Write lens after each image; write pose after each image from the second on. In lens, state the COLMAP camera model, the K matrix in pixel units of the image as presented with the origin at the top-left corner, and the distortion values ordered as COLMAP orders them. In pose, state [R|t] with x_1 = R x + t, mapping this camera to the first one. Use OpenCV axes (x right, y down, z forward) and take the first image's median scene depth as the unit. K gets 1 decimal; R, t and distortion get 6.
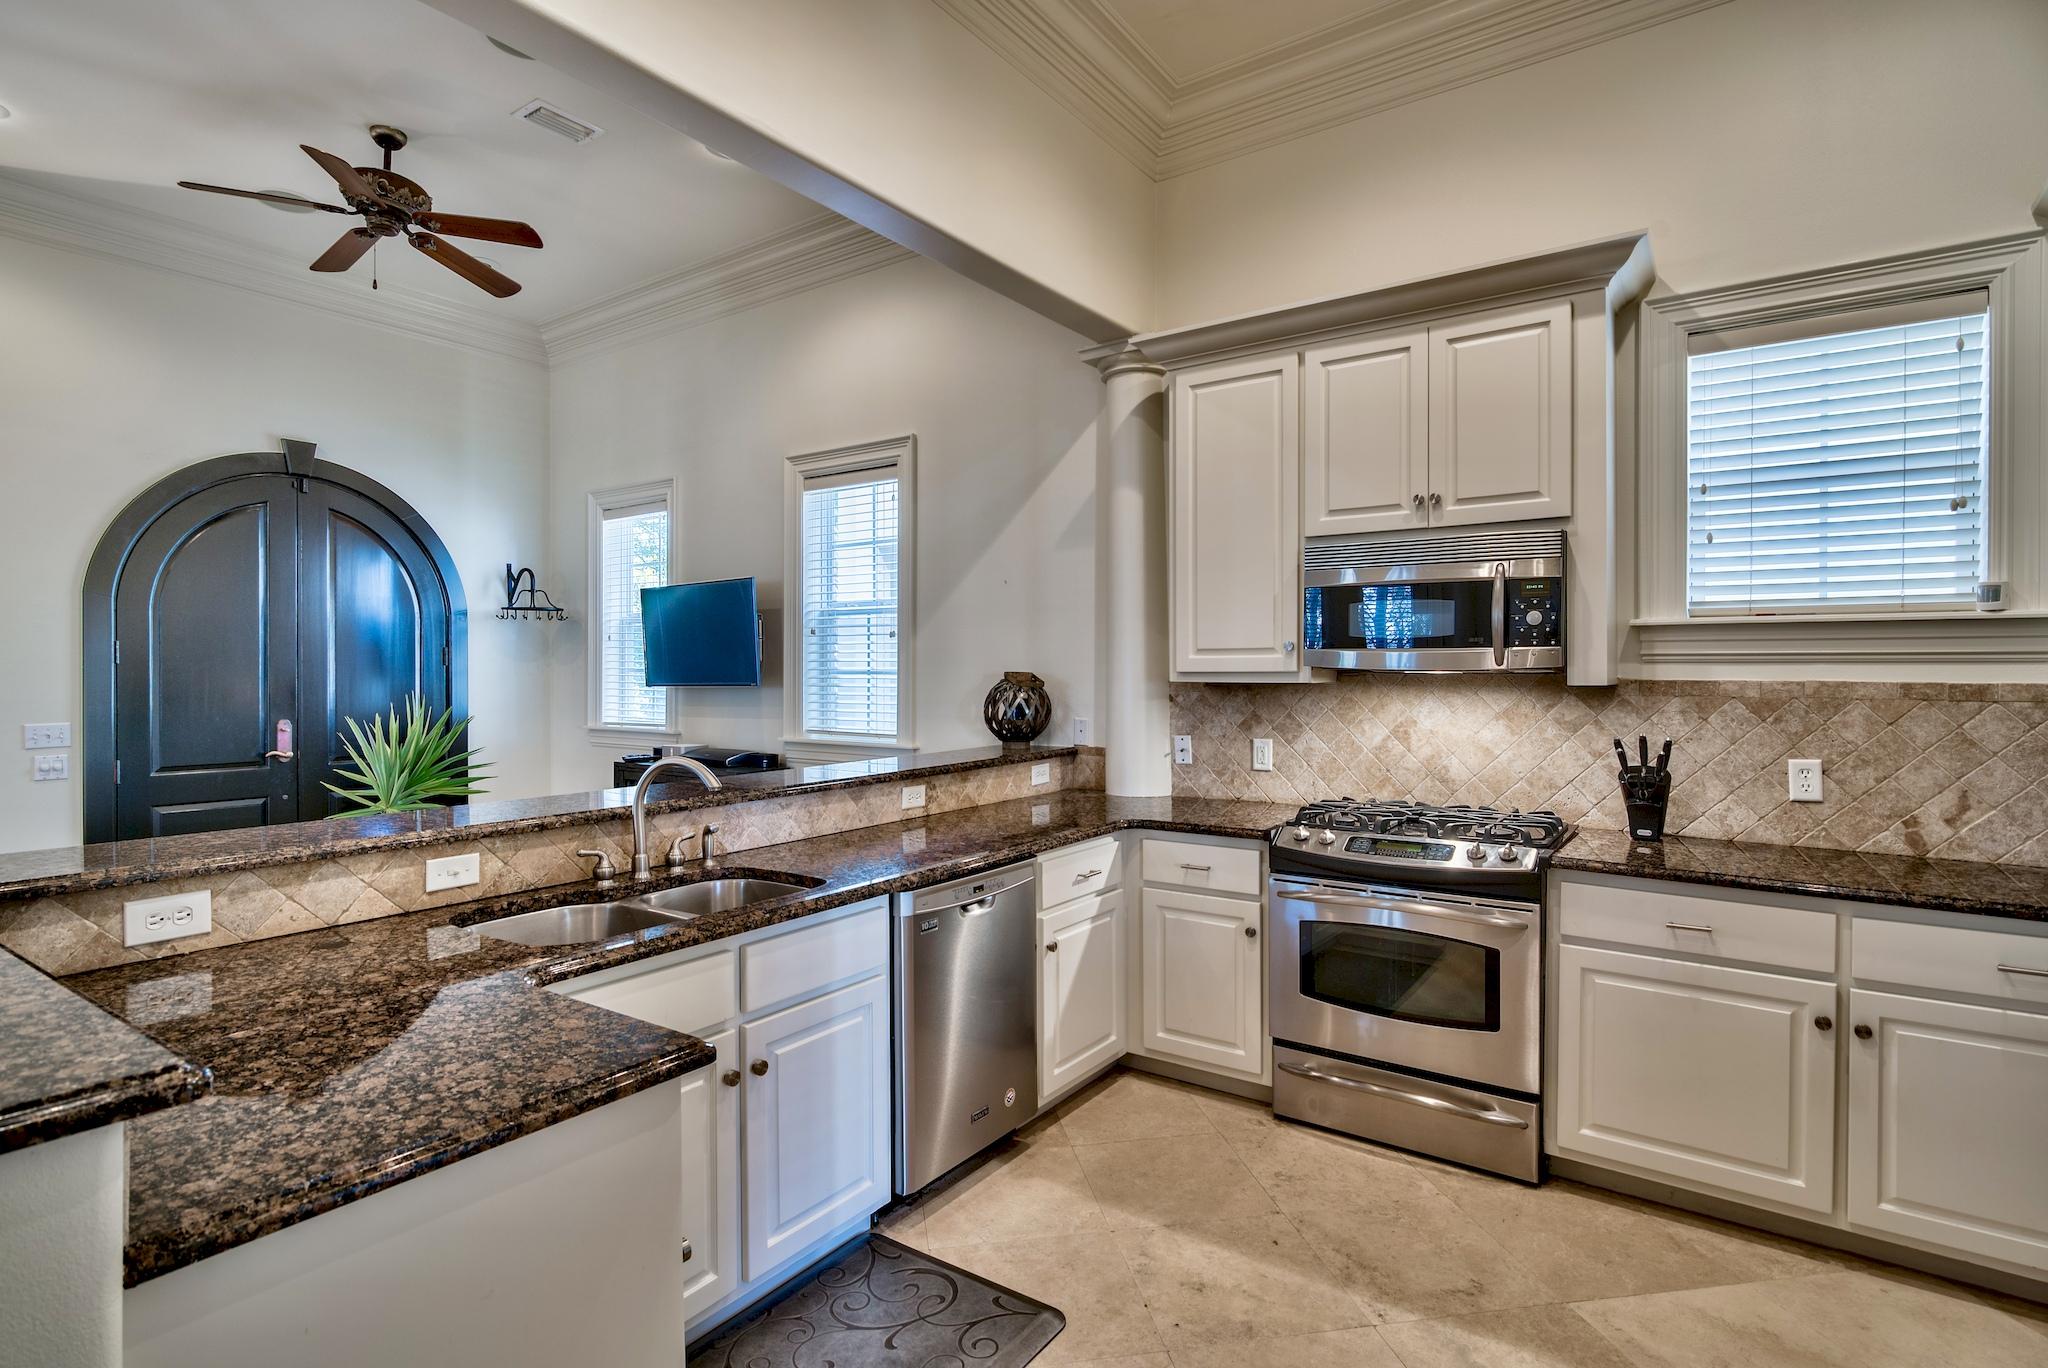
lens RADIAL K [[1020.5, 0, 1021.3], [0, 1020.5, 677.0], [0, 0, 1]] dist [-0.005407, -0.000500]
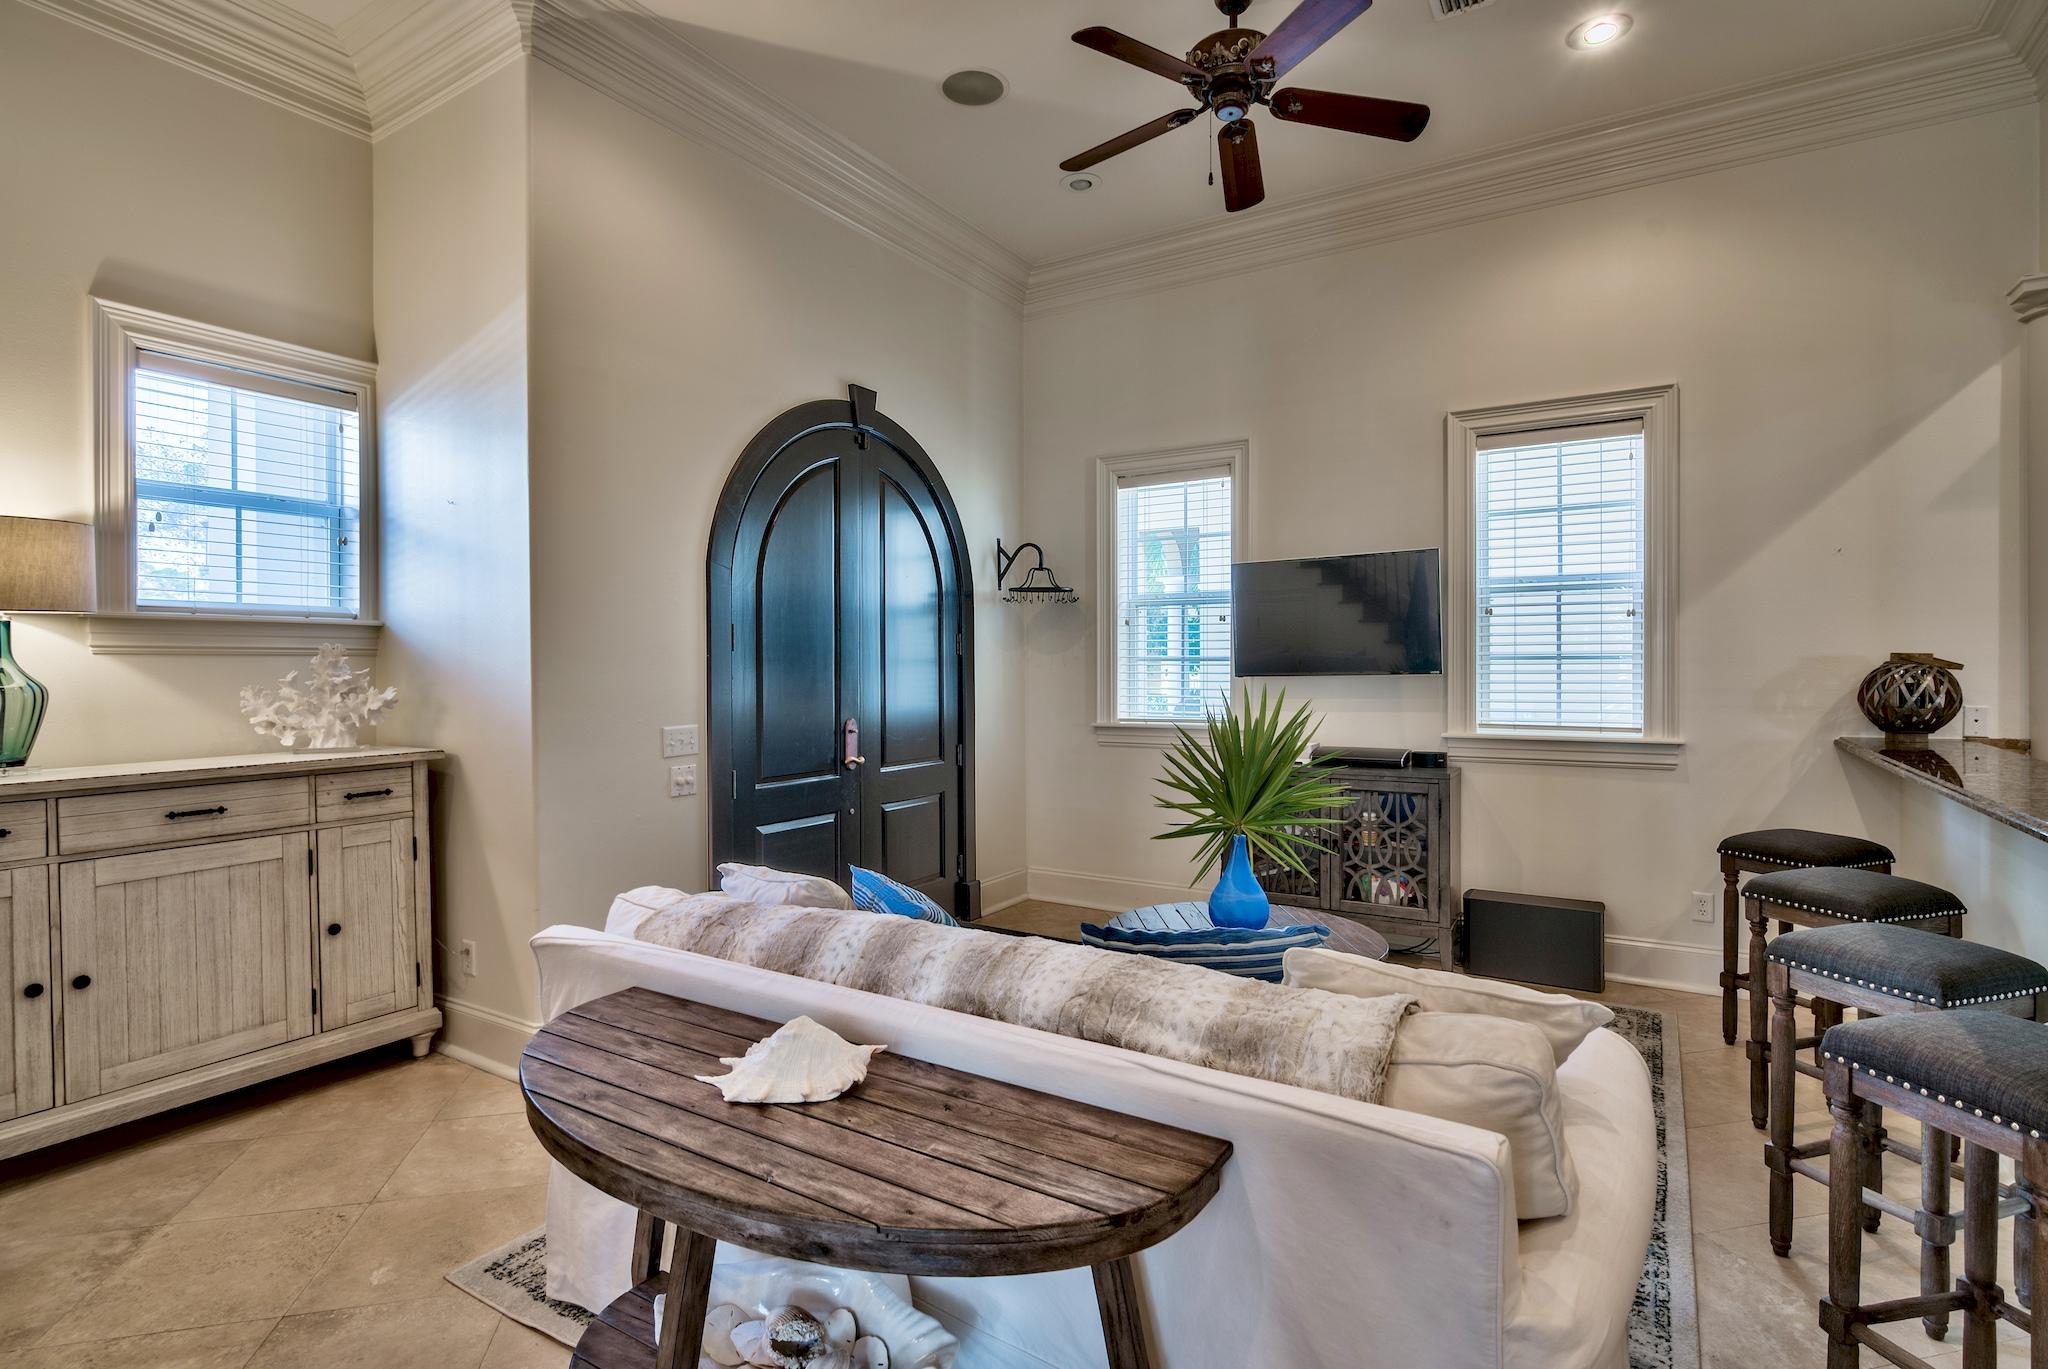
lens RADIAL K [[1020.5, 0, 1015.4], [0, 1020.5, 685.6], [0, 0, 1]] dist [-0.005407, -0.000500]
pose [[0.997659, -0.009578, 0.067706, -0.928751], [0.008644, 0.999864, 0.014068, 0.004823], [-0.067832, -0.013449, 0.997606, 0.211274]]
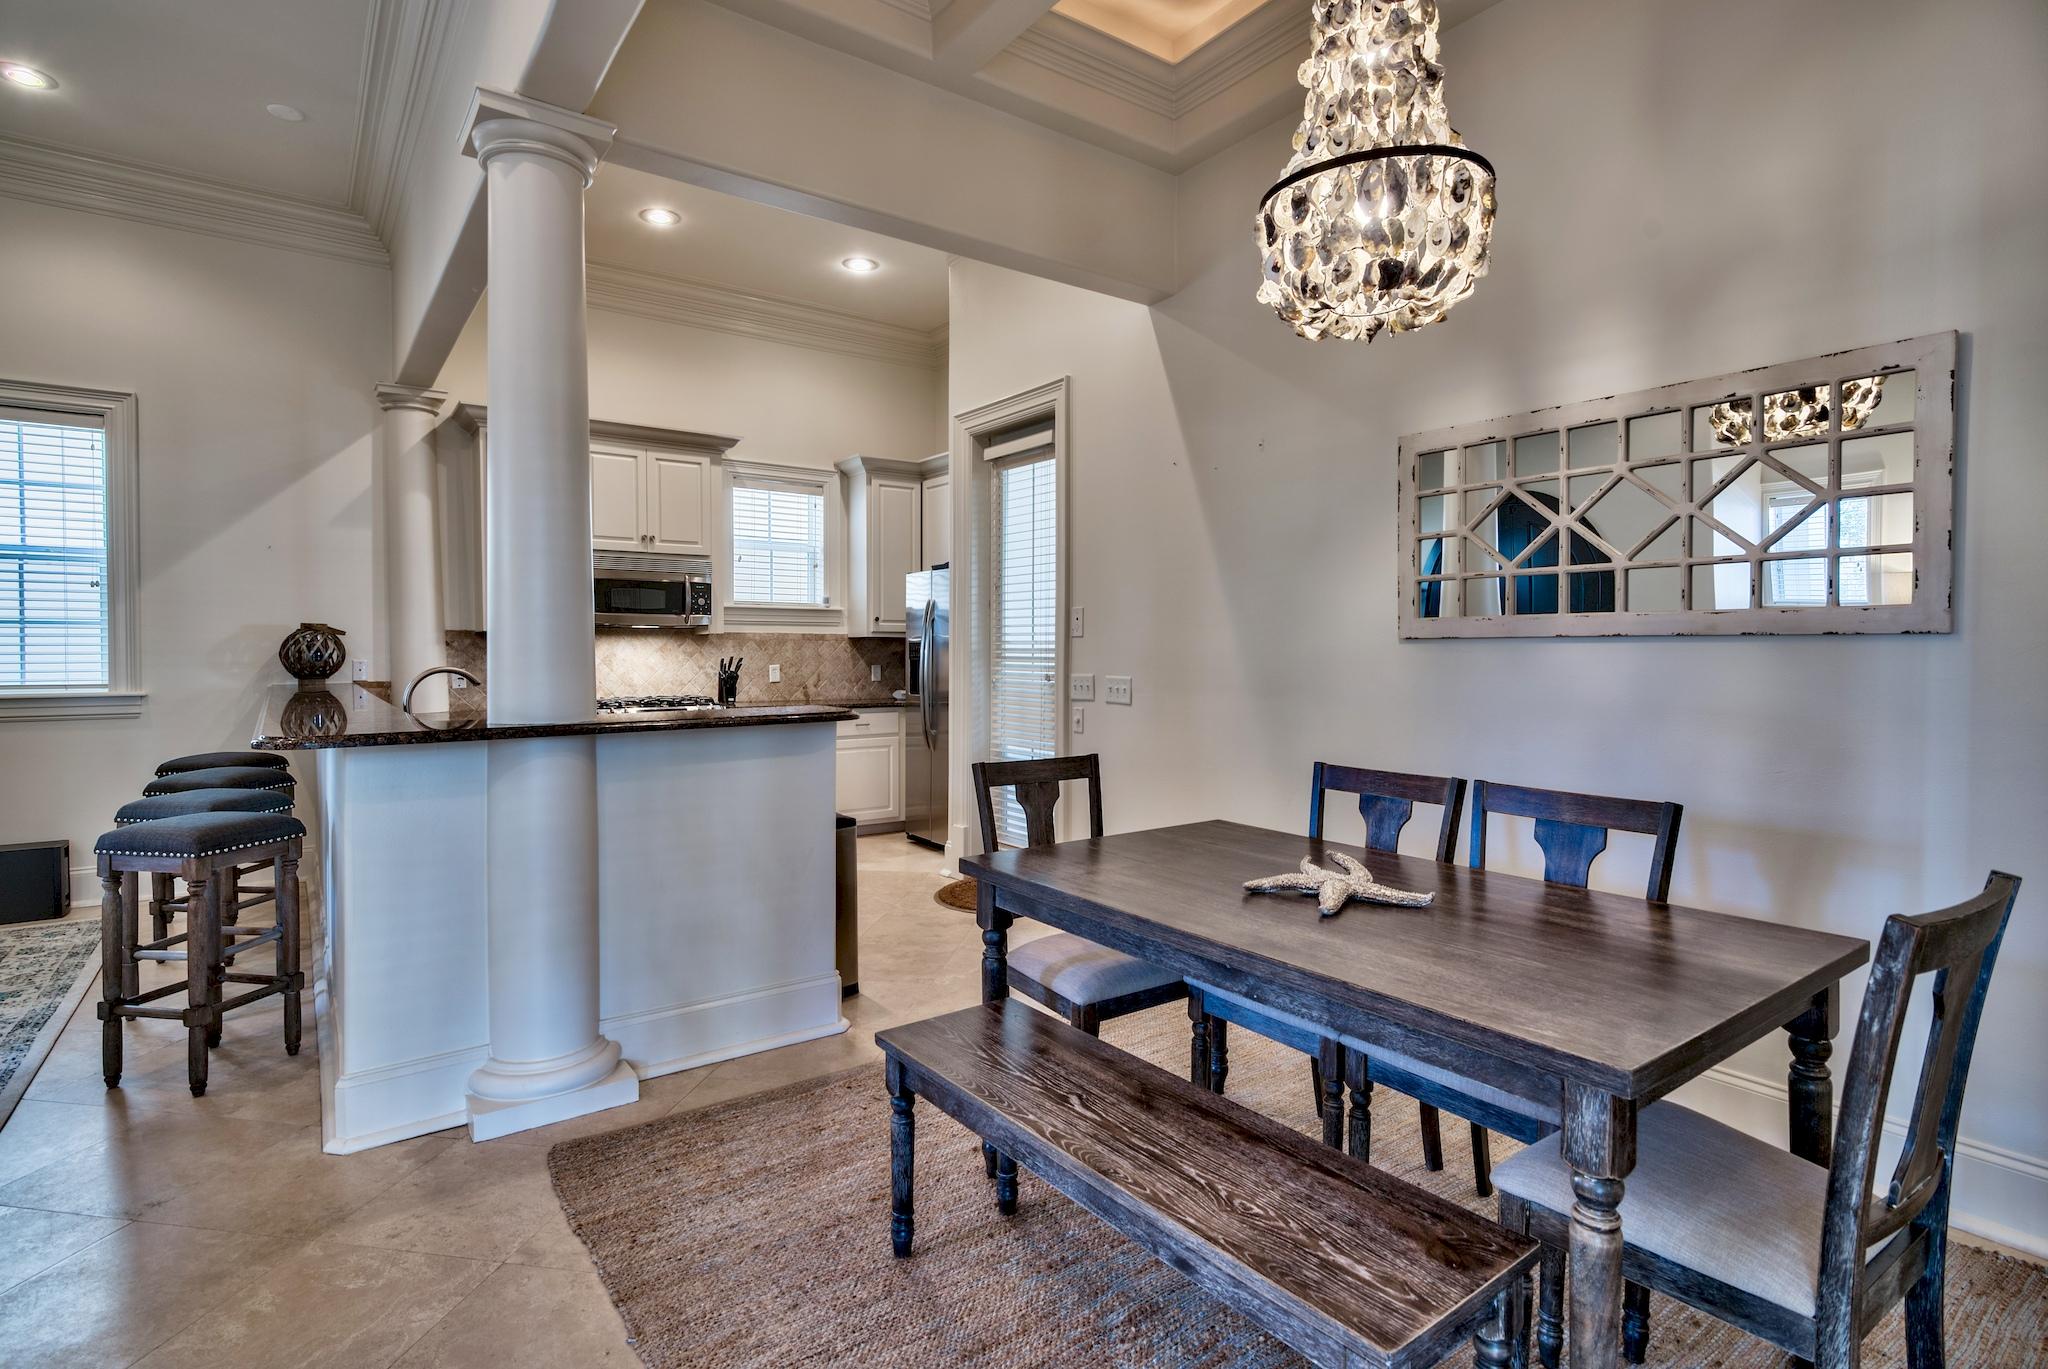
lens RADIAL K [[1020.5, 0, 1031.3], [0, 1020.5, 662.9], [0, 0, 1]] dist [-0.005407, -0.000500]
pose [[0.314381, -0.011211, 0.949231, -1.026229], [0.005533, 0.999935, 0.009978, 0.041168], [-0.949281, 0.002115, 0.314423, -0.256835]]
